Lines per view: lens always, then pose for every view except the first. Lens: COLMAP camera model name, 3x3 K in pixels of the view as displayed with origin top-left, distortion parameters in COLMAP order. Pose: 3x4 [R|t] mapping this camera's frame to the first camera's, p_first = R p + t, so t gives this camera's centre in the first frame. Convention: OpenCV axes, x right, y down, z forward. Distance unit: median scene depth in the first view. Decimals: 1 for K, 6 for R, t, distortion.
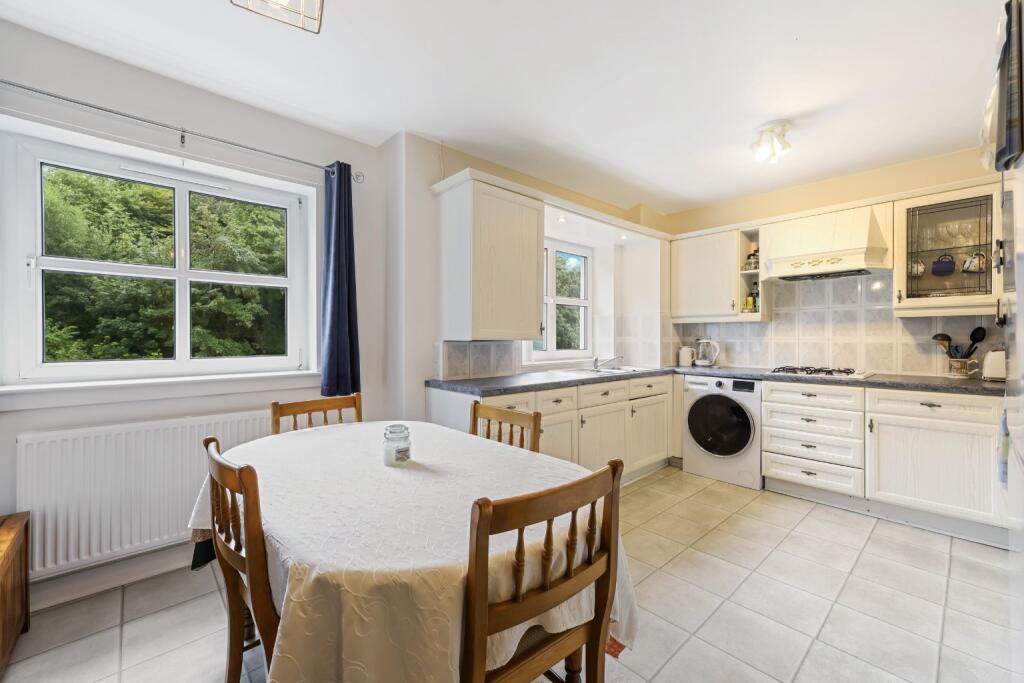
lens RADIAL K [[426.9, 0, 515.9], [0, 426.9, 331.6], [0, 0, 1]] dist [-0.000569, 0.000004]
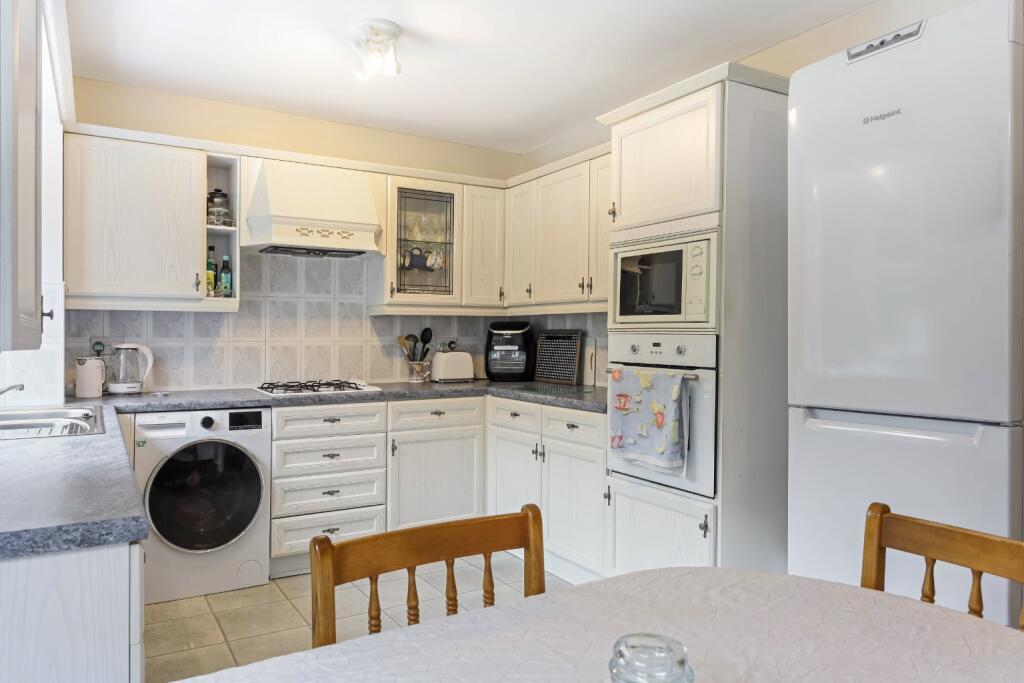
lens RADIAL K [[680.0, 0, 512.0], [0, 680.0, 341.5], [0, 0, 1]] dist [0.005412, 0.000744]
pose [[0.194698, -0.005325, 0.980849, -0.341420], [-0.012142, 0.999896, 0.007839, 0.005645], [-0.980788, -0.013435, 0.194613, 0.467859]]
